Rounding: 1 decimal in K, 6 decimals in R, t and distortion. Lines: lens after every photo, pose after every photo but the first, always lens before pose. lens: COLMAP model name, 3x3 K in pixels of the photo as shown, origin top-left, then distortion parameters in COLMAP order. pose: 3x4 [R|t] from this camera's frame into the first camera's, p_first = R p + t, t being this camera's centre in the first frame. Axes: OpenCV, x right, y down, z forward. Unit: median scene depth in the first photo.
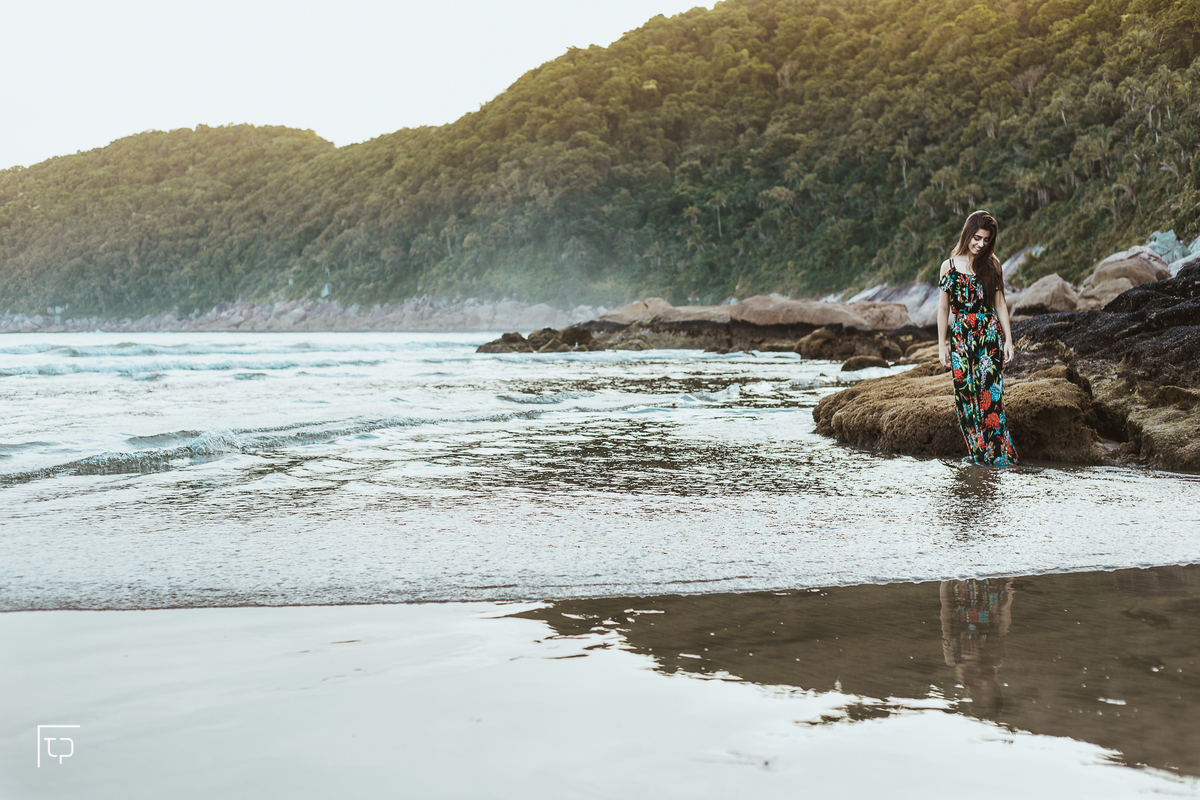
lens RADIAL K [[1712.6, 0, 600.0], [0, 1712.6, 400.0], [0, 0, 1]] dist [0.028761, -0.092510]
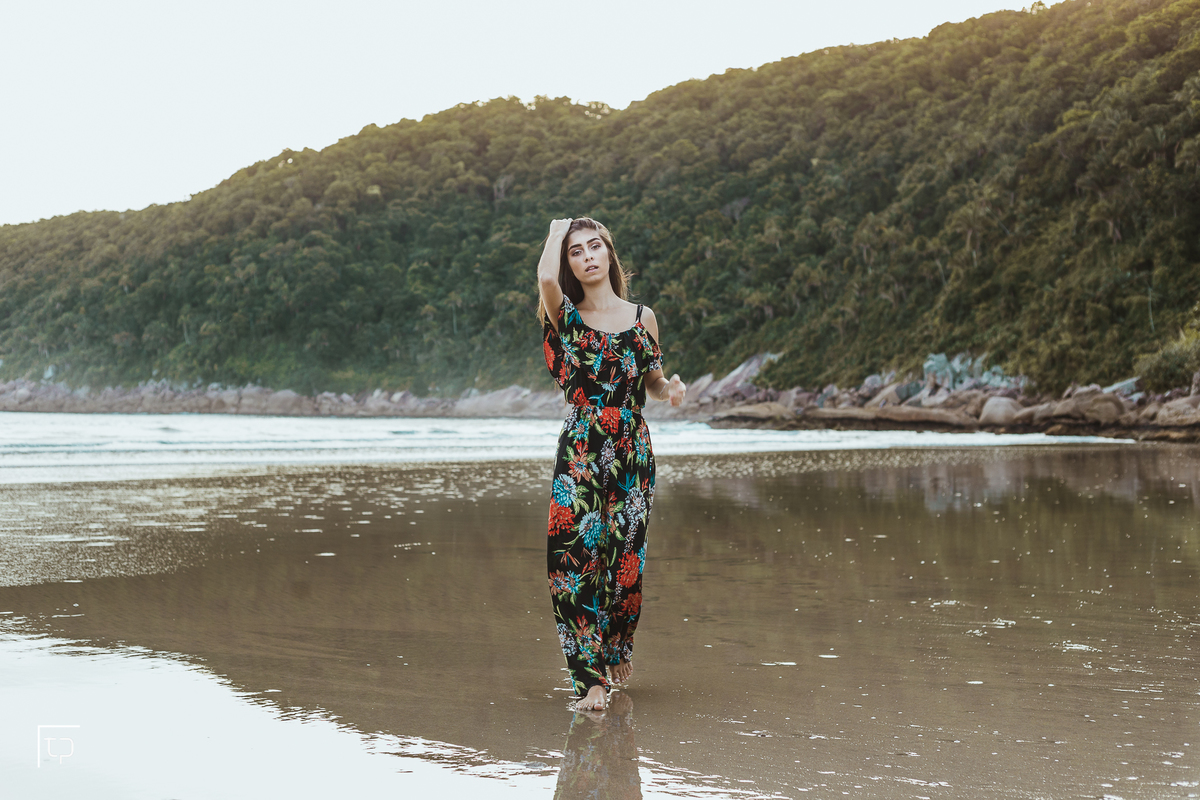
lens RADIAL K [[1712.6, 0, 600.0], [0, 1712.6, 400.0], [0, 0, 1]] dist [0.028761, -0.092510]
pose [[0.975106, 0.018887, 0.220932, -0.075275], [-0.007695, 0.998648, -0.051411, 0.003877], [-0.221604, 0.048431, 0.973933, -0.090187]]
